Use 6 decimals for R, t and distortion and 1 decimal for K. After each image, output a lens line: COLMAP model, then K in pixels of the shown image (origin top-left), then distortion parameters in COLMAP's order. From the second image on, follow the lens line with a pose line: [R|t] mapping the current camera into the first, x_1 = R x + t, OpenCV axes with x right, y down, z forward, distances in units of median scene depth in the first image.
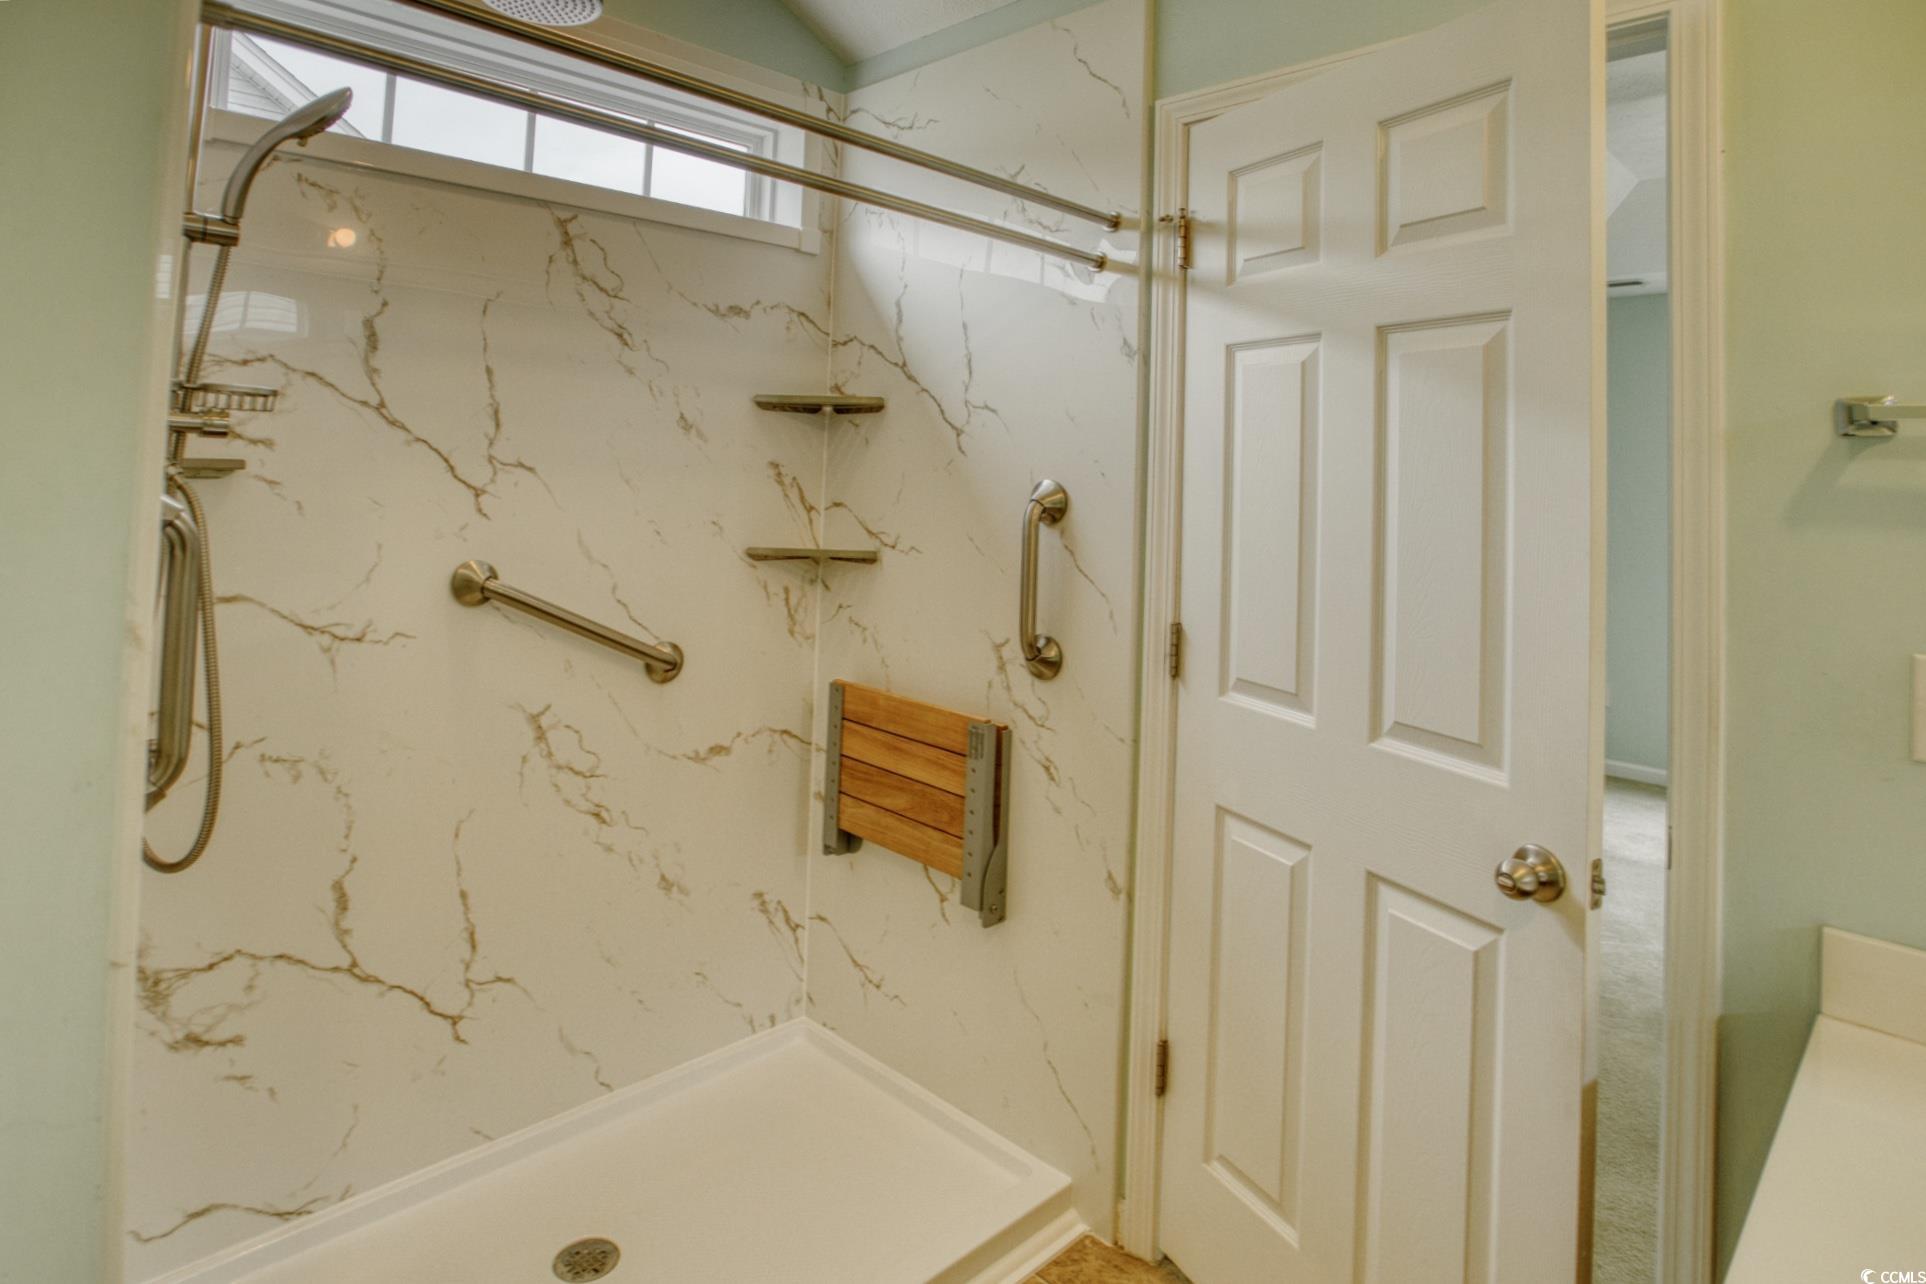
lens RADIAL K [[936.3, 0, 964.0], [0, 936.3, 627.0], [0, 0, 1]] dist [-0.071874, 0.031098]
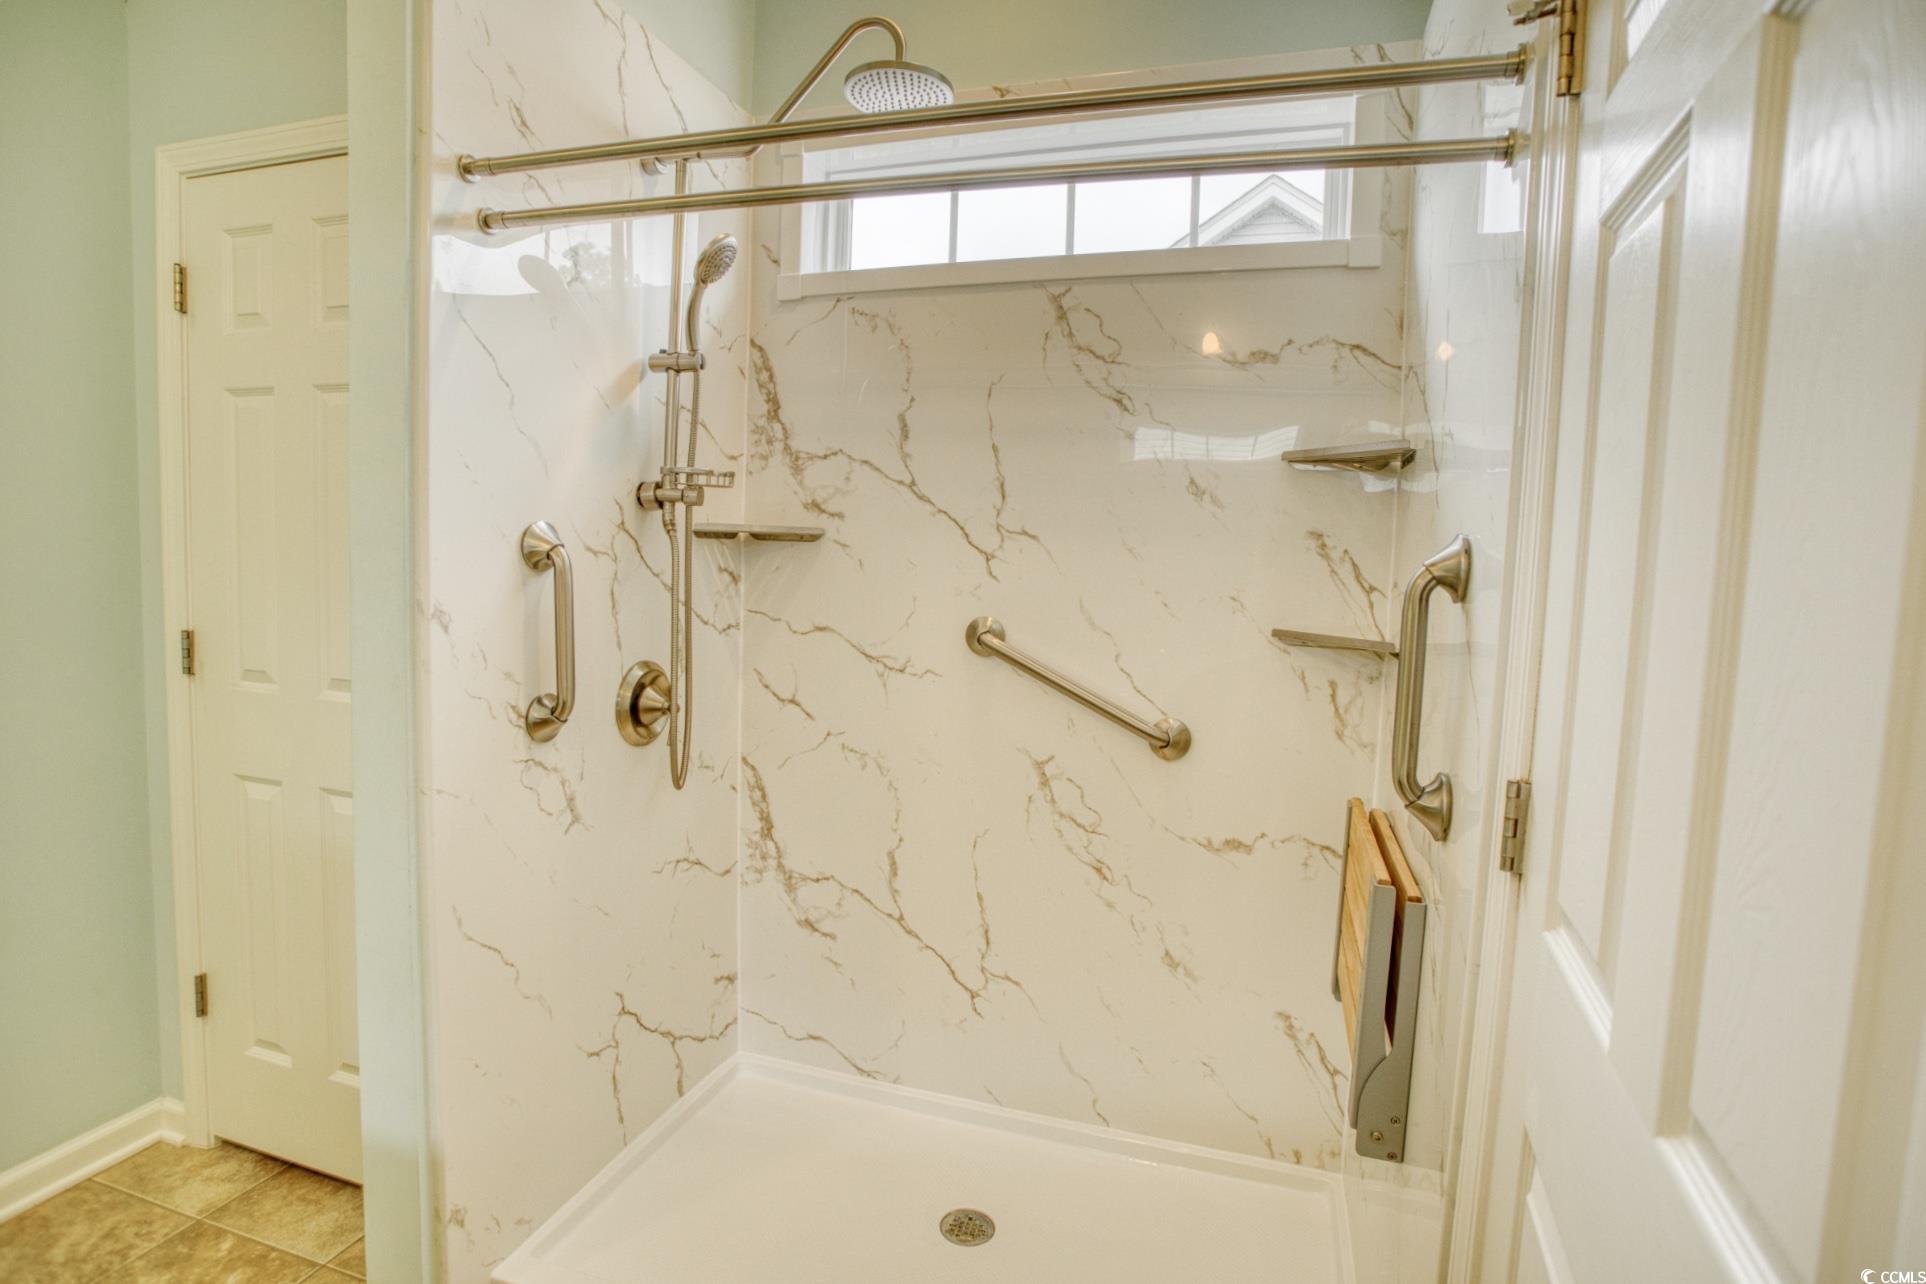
lens RADIAL K [[936.3, 0, 964.0], [0, 936.3, 627.0], [0, 0, 1]] dist [-0.071874, 0.031098]
pose [[0.513787, 0.150274, -0.844654, 0.408881], [-0.114835, 0.987726, 0.105877, -0.176220], [0.850197, 0.042598, 0.524738, 0.383393]]
